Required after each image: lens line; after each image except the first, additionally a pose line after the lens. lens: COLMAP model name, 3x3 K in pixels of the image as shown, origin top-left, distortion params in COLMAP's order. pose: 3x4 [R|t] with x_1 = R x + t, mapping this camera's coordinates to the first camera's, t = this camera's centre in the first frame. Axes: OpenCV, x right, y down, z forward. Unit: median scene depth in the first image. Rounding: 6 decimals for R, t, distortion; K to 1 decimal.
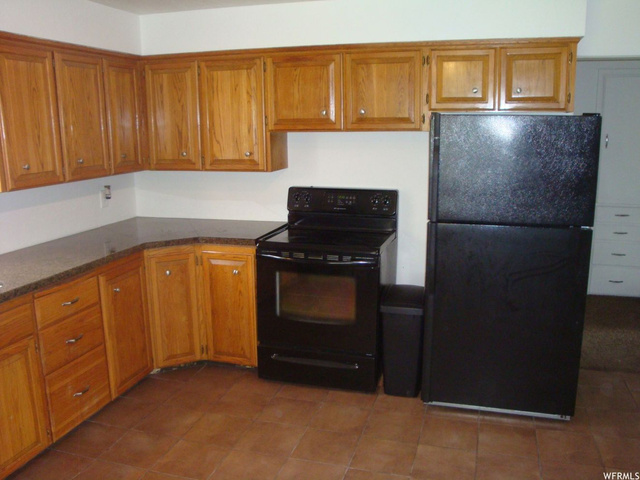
lens RADIAL K [[591.9, 0, 319.8], [0, 591.9, 240.0], [0, 0, 1]] dist [-0.073620, 0.000000]
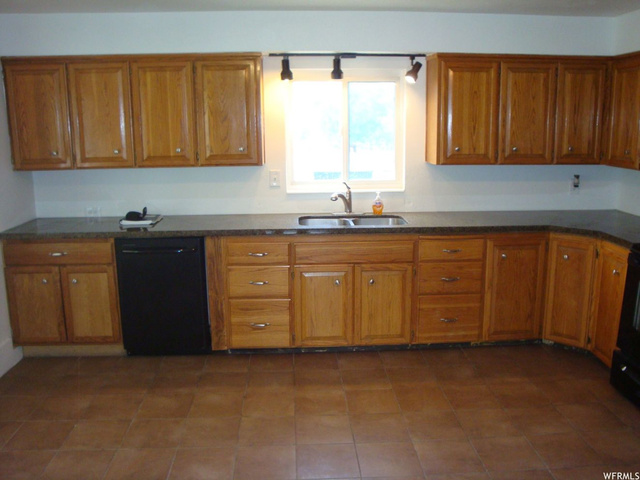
lens RADIAL K [[591.9, 0, 325.7], [0, 591.9, 237.3], [0, 0, 1]] dist [-0.073620, 0.000000]
pose [[0.337261, 0.193327, -0.921347, 0.668146], [-0.185769, 0.973110, 0.136187, -0.051372], [0.922900, 0.125227, 0.364106, 0.217646]]
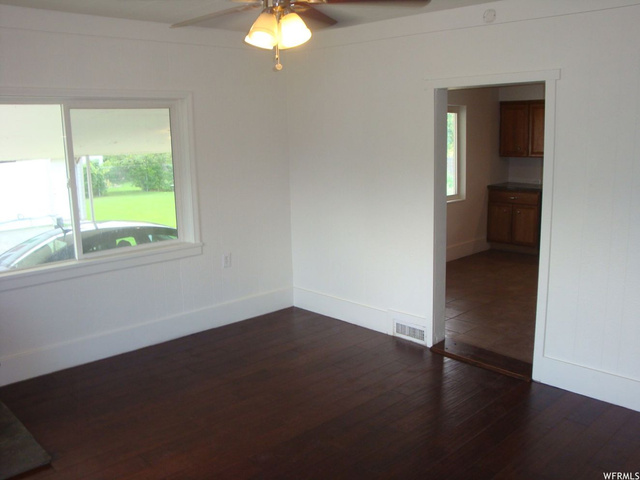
lens RADIAL K [[591.9, 0, 321.6], [0, 591.9, 238.7], [0, 0, 1]] dist [-0.073620, 0.000000]
pose [[-0.511464, 0.175997, -0.841088, 1.924234], [-0.144183, 0.947347, 0.285910, -0.181403], [0.847122, 0.267503, -0.459159, 0.658552]]
